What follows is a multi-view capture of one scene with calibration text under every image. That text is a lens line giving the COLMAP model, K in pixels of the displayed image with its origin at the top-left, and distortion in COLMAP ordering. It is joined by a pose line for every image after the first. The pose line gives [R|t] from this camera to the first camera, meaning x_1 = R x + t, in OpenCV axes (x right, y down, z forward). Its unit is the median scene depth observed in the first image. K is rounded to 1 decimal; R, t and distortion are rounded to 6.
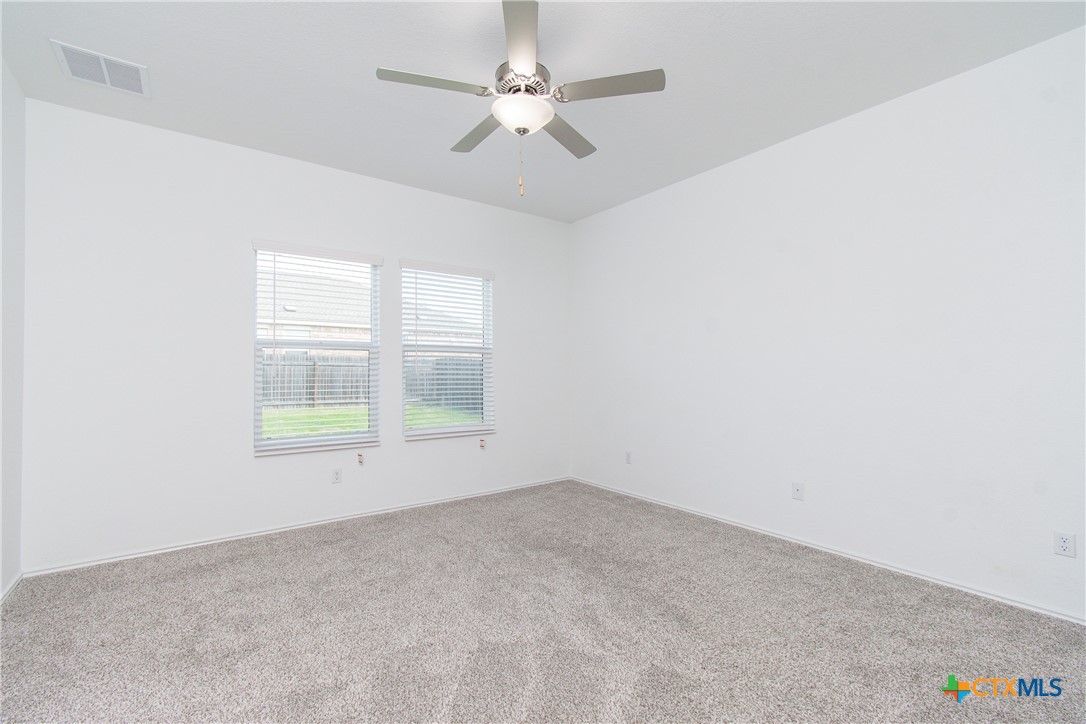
lens RADIAL K [[485.5, 0, 543.0], [0, 485.5, 362.0], [0, 0, 1]] dist [-0.004353, -0.000882]
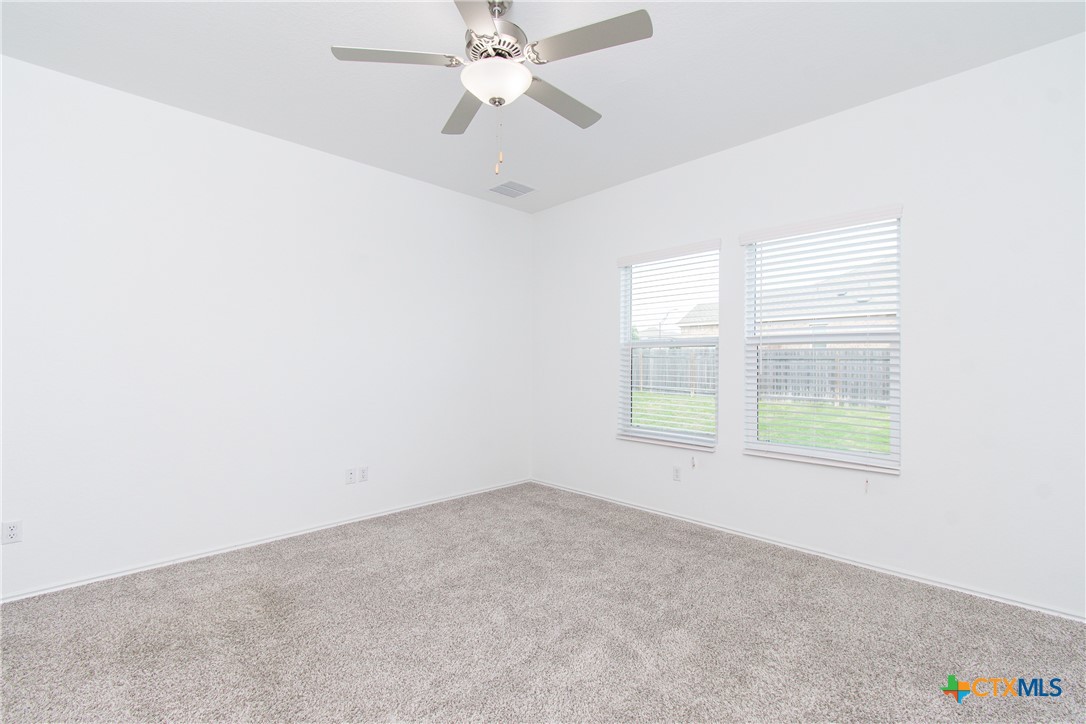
lens RADIAL K [[485.5, 0, 543.0], [0, 485.5, 362.0], [0, 0, 1]] dist [-0.004353, -0.000882]
pose [[0.174797, -0.003825, -0.984597, 0.493563], [-0.013873, 0.999884, -0.006347, 0.018093], [0.984507, 0.014768, 0.174724, 0.550040]]
